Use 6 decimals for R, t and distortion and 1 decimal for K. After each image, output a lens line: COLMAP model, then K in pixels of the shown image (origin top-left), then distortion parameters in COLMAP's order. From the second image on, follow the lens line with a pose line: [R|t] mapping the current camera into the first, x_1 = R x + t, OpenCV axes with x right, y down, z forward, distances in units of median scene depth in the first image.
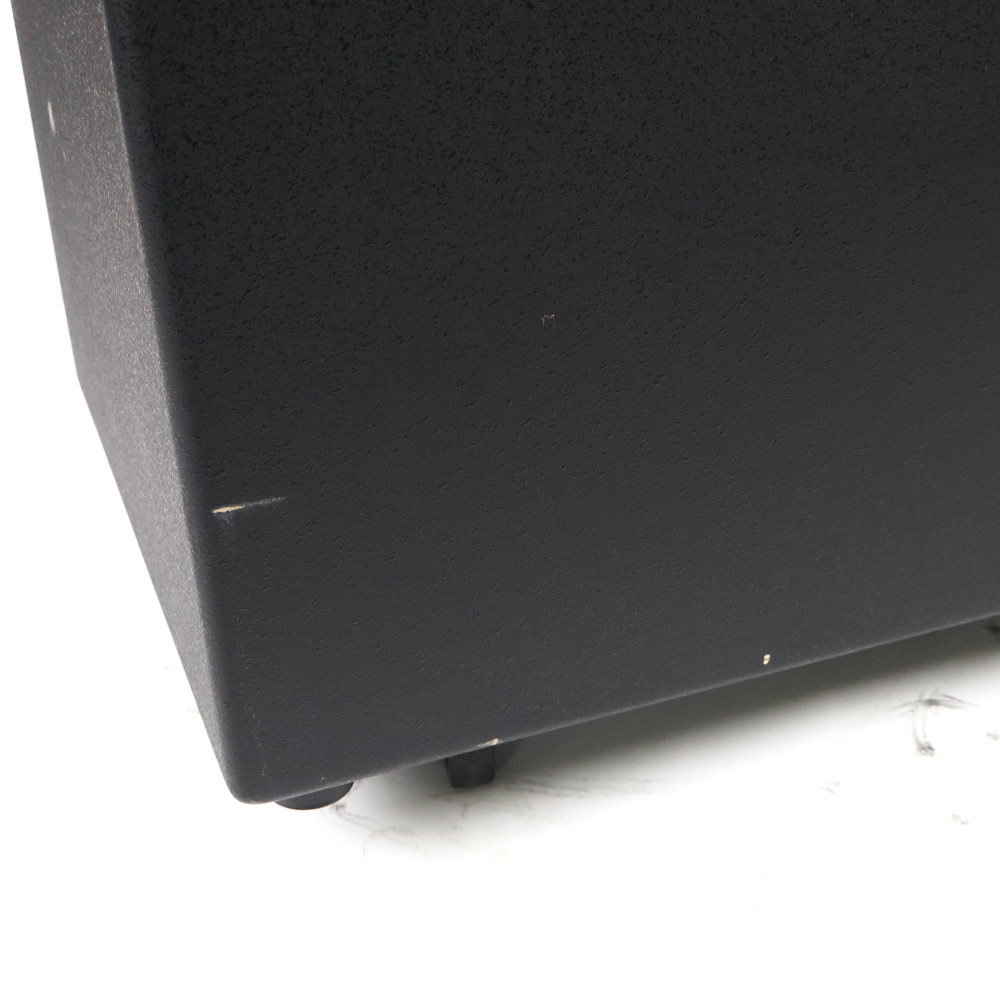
lens RADIAL K [[1622.6, 0, 498.6], [0, 1622.6, 500.8], [0, 0, 1]] dist [-0.013101, 0.000000]
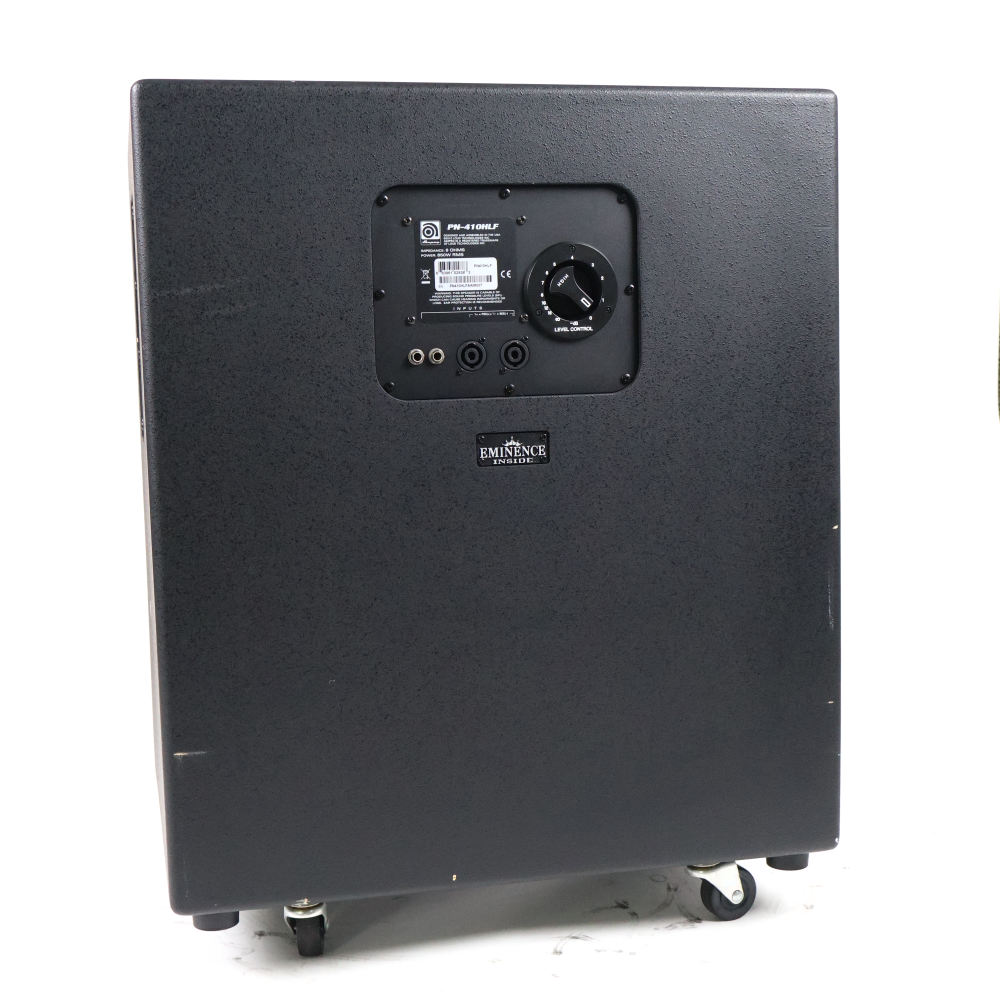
lens RADIAL K [[1622.6, 0, 500.9], [0, 1622.6, 500.4], [0, 0, 1]] dist [-0.013101, 0.000000]
pose [[0.994514, 0.033118, -0.099225, 0.453747], [-0.067175, 0.929324, -0.363104, 0.432441], [0.080187, 0.367777, 0.926450, -1.103935]]
